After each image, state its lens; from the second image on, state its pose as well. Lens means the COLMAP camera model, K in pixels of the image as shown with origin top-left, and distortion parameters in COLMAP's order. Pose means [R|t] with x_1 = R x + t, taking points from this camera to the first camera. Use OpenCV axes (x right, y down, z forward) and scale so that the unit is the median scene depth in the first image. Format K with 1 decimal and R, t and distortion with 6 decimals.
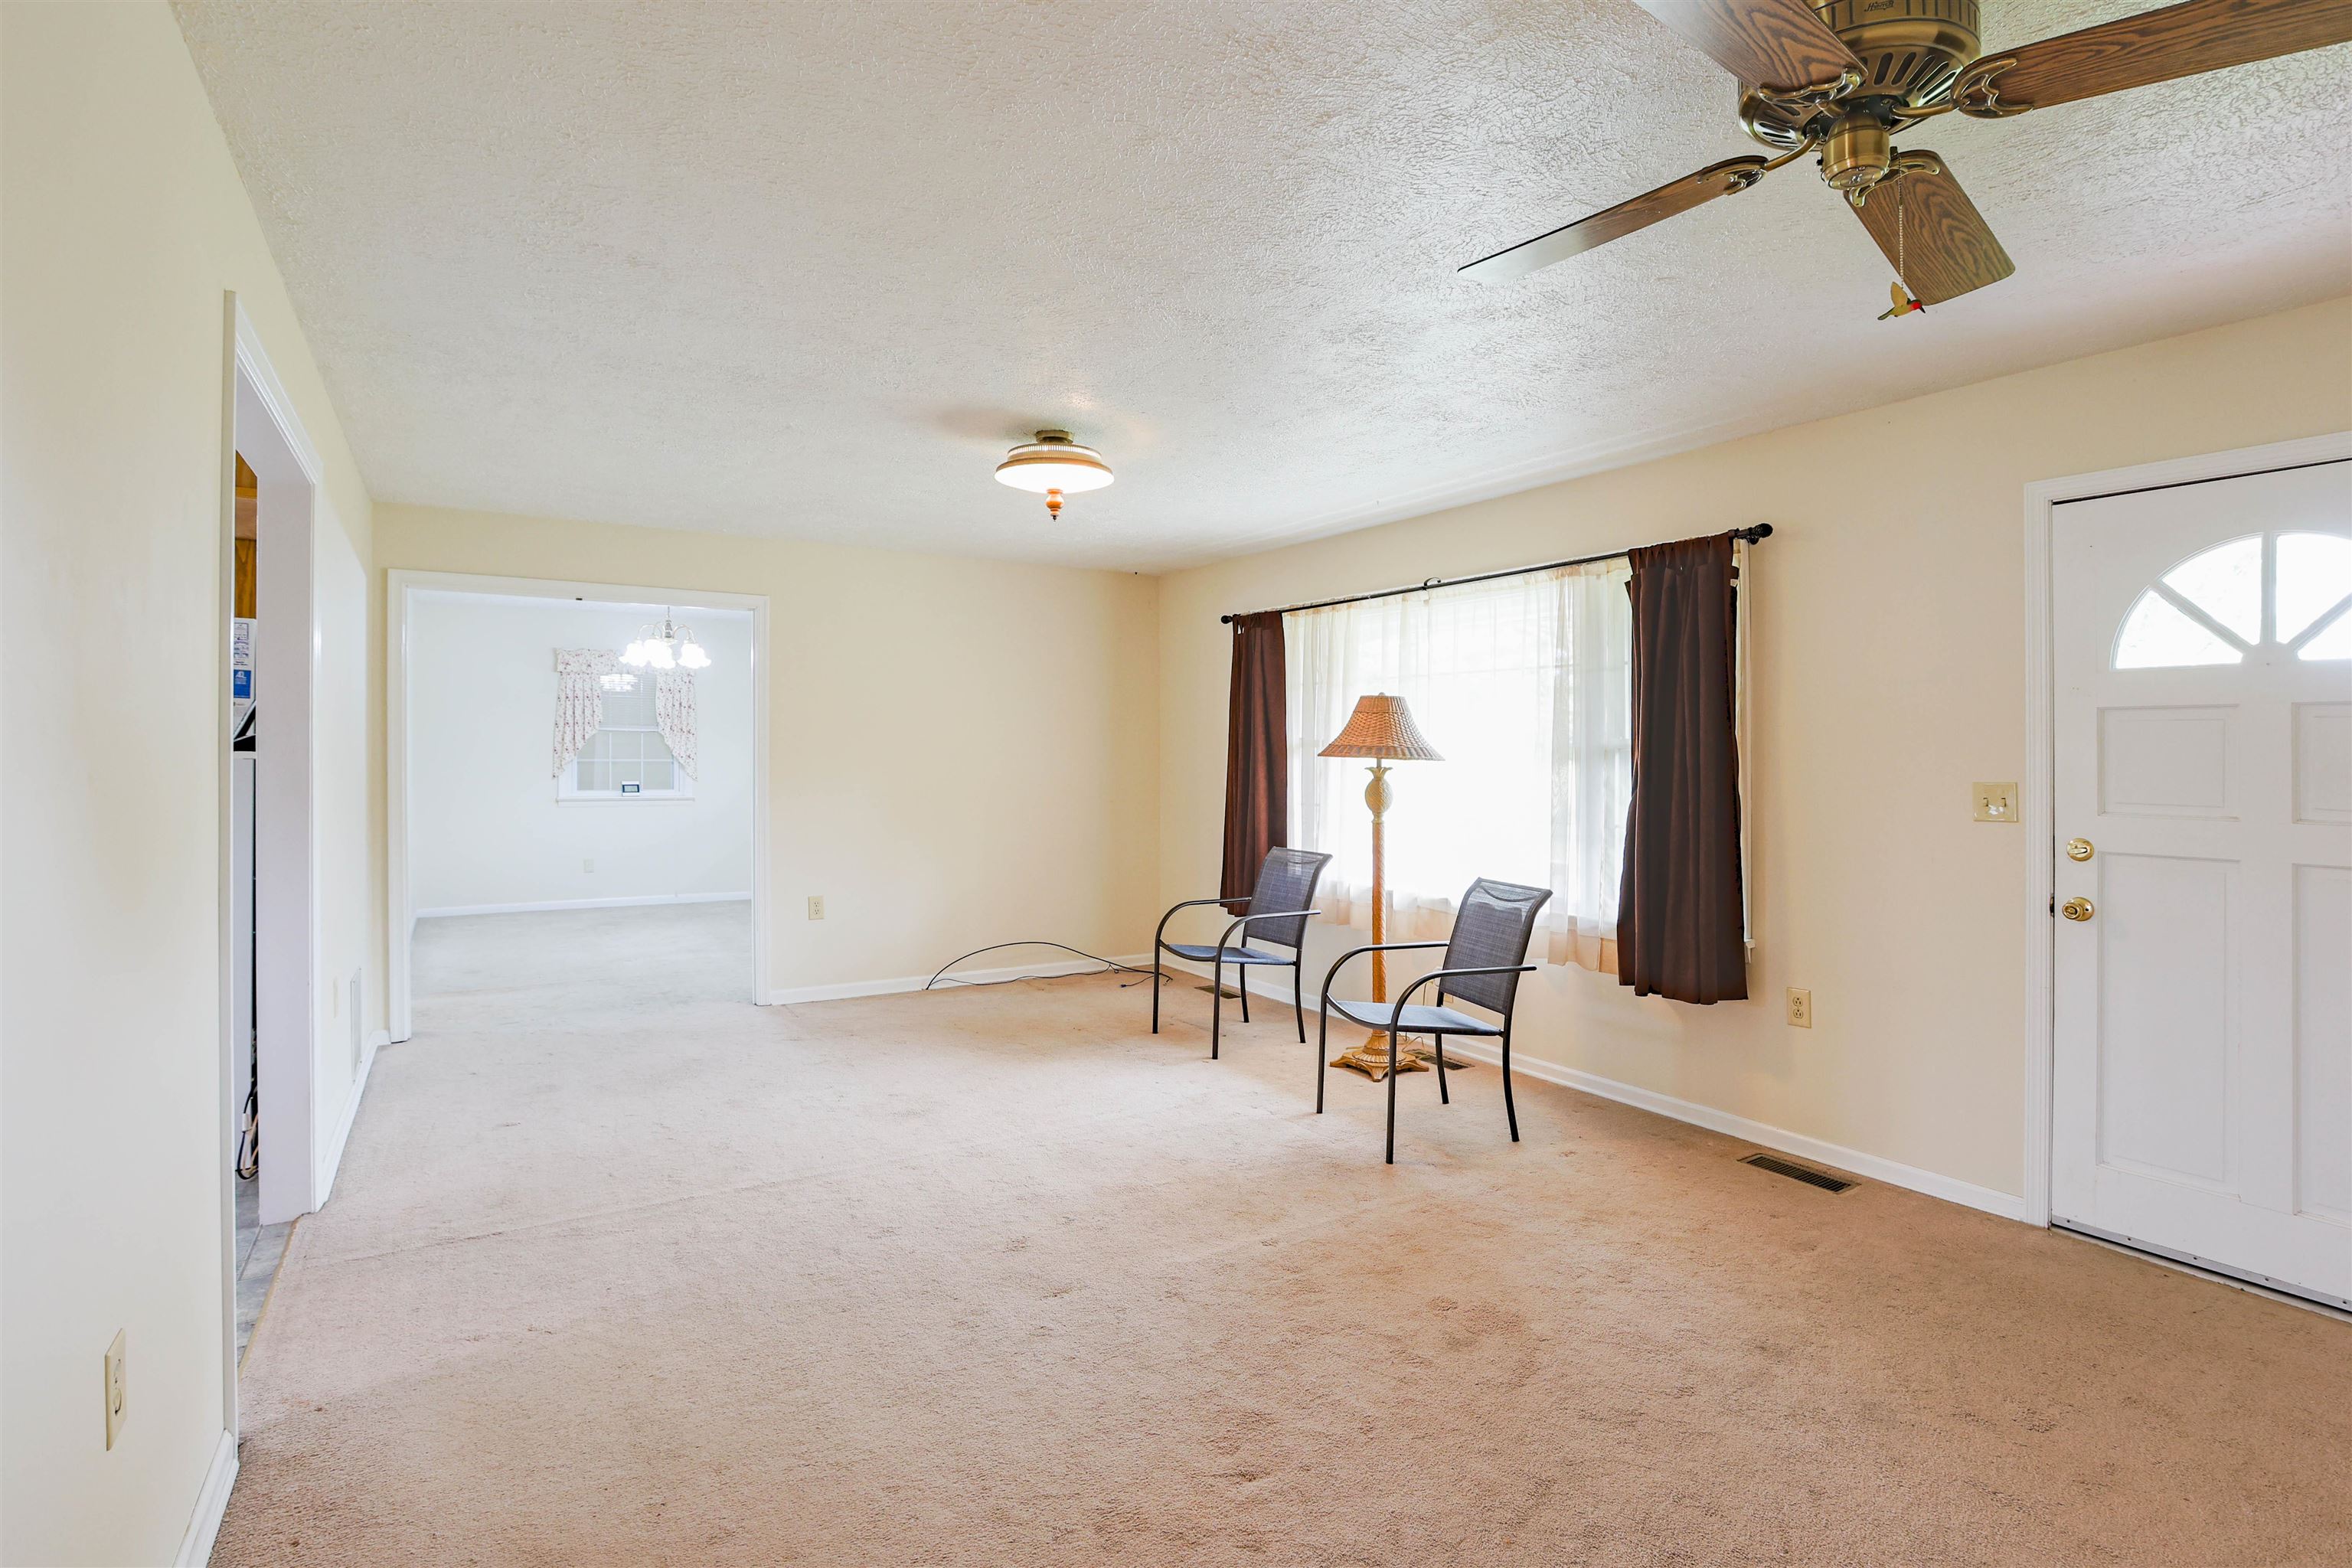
lens RADIAL K [[1143.9, 0, 1176.0], [0, 1143.9, 784.0], [0, 0, 1]] dist [-0.003437, -0.008629]
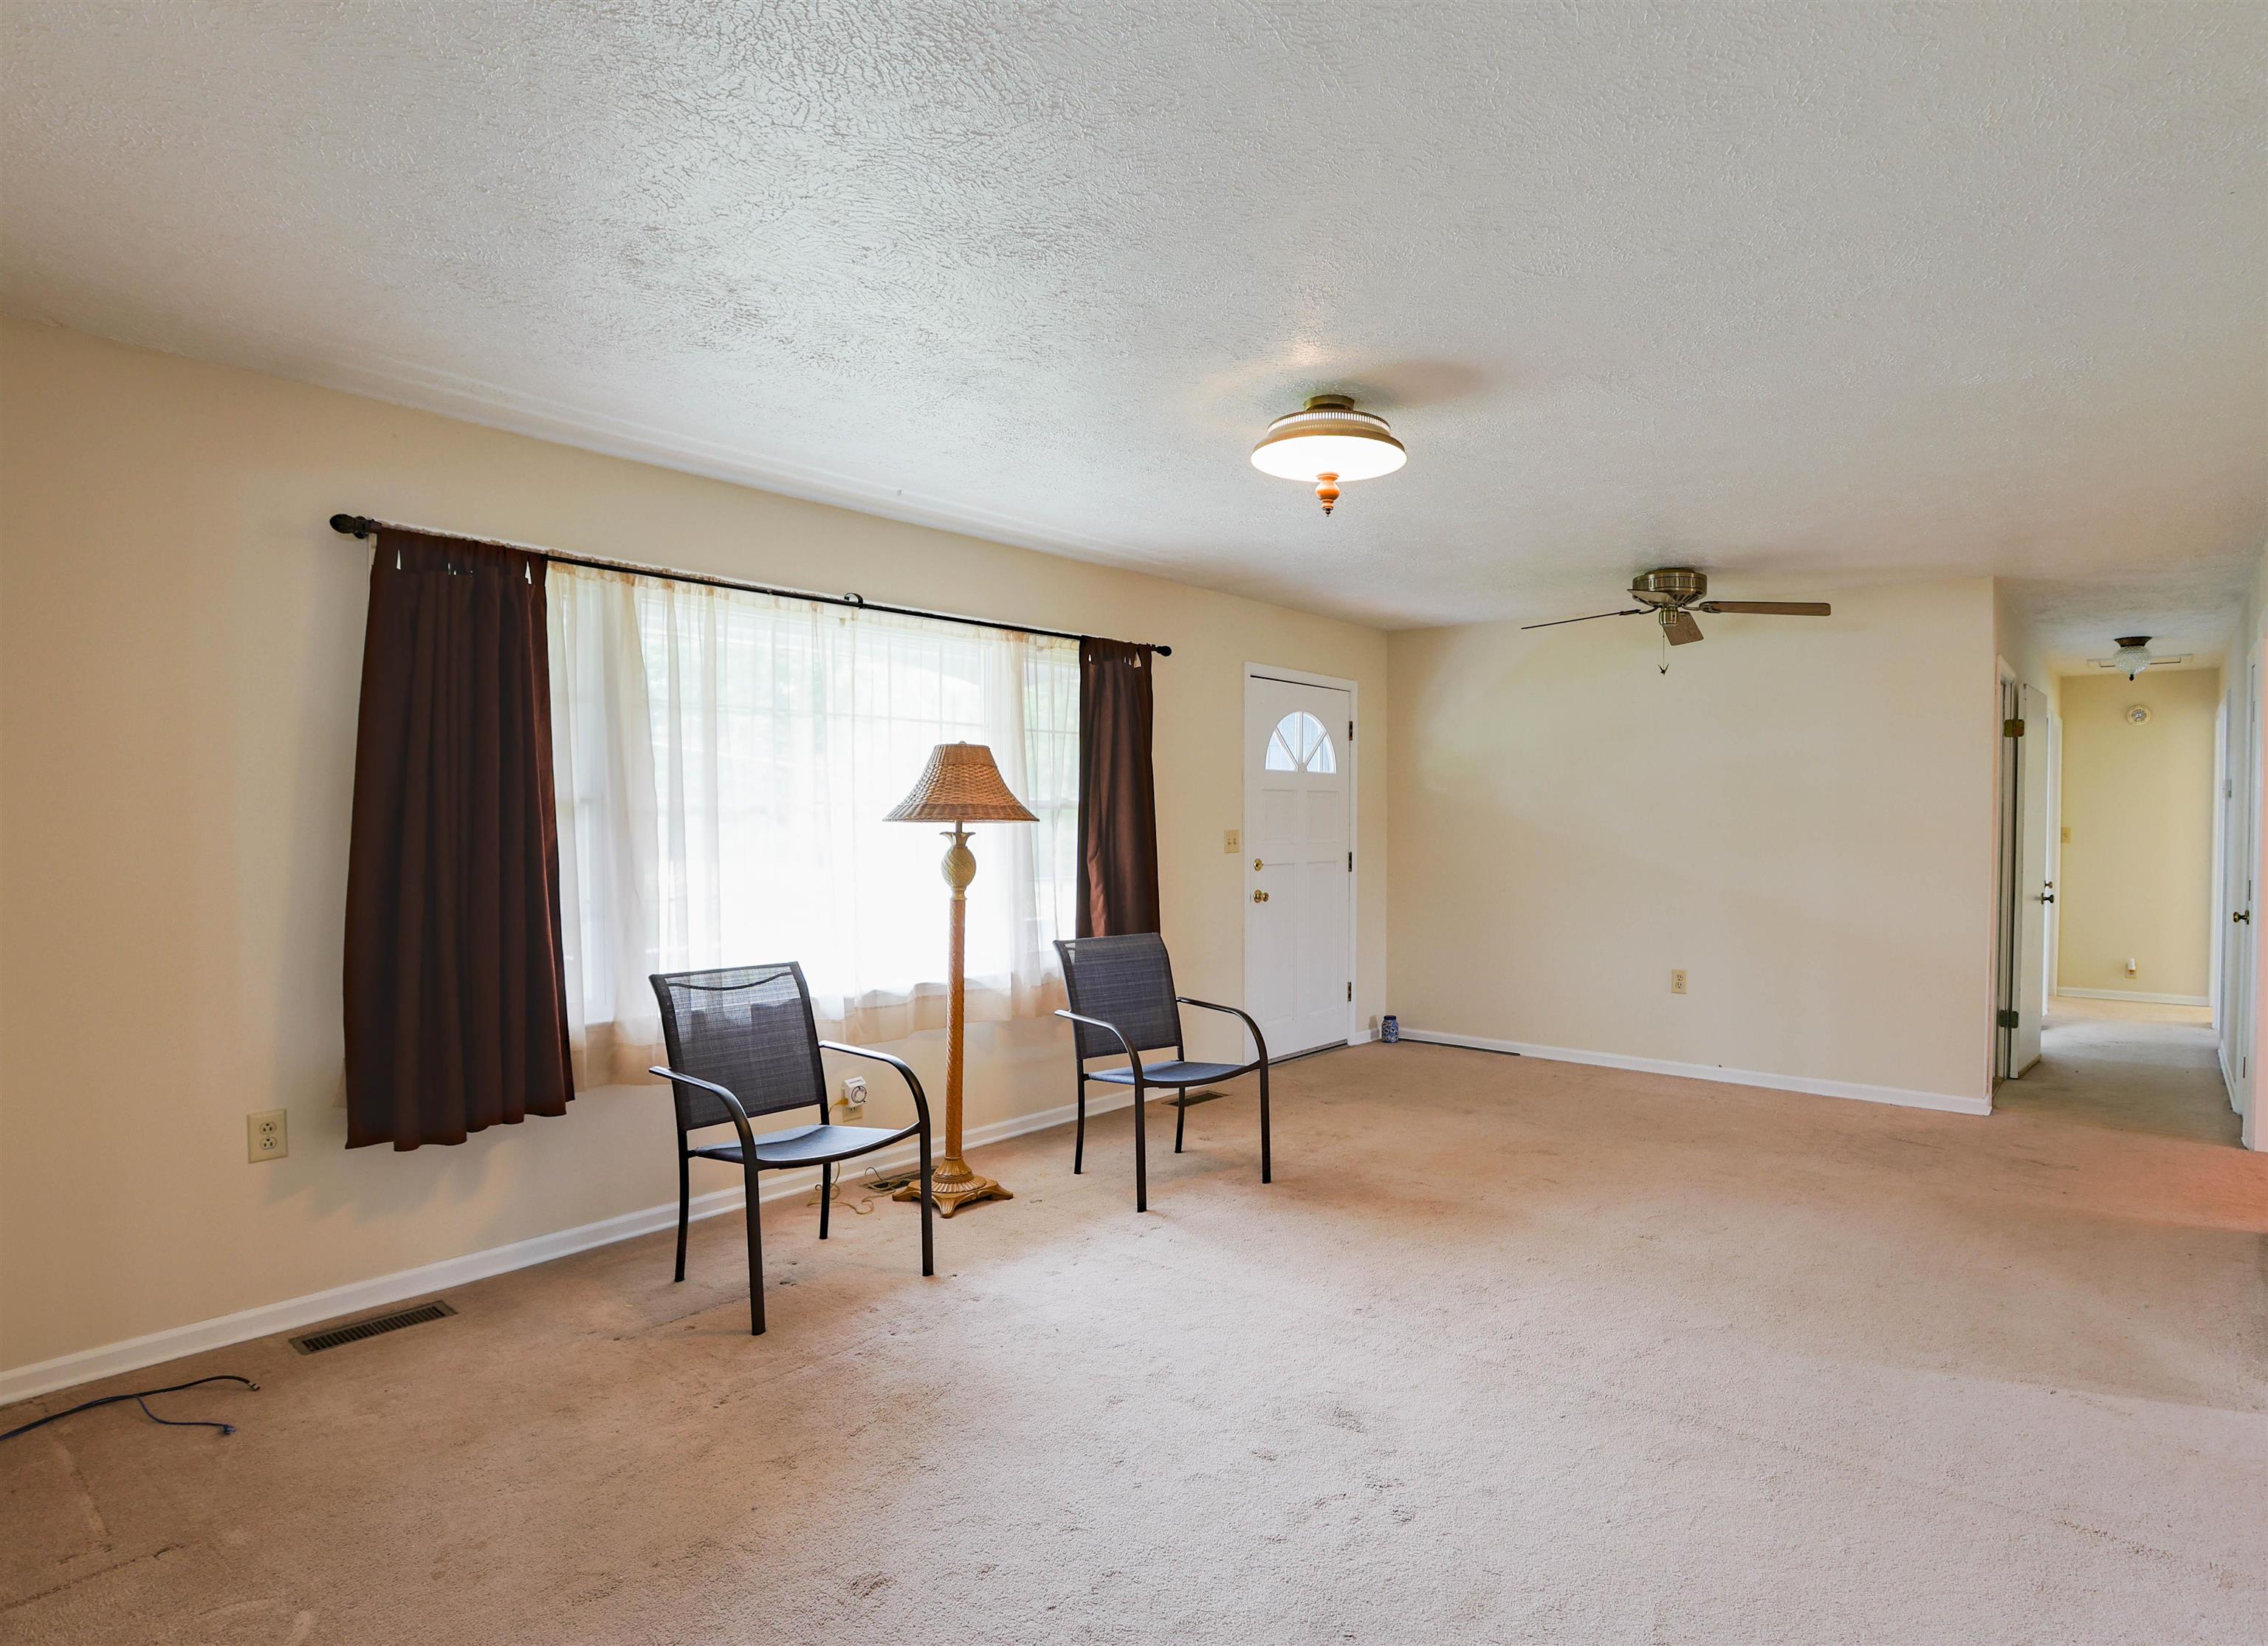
lens RADIAL K [[1323.2, 0, 1136.0], [0, 1323.2, 863.8], [0, 0, 1]] dist [-0.037696, -0.000061]
pose [[-0.316856, -0.040957, 0.947589, -0.768983], [0.024630, 0.998375, 0.051388, -0.038004], [-0.948154, 0.039621, -0.315333, 1.198409]]
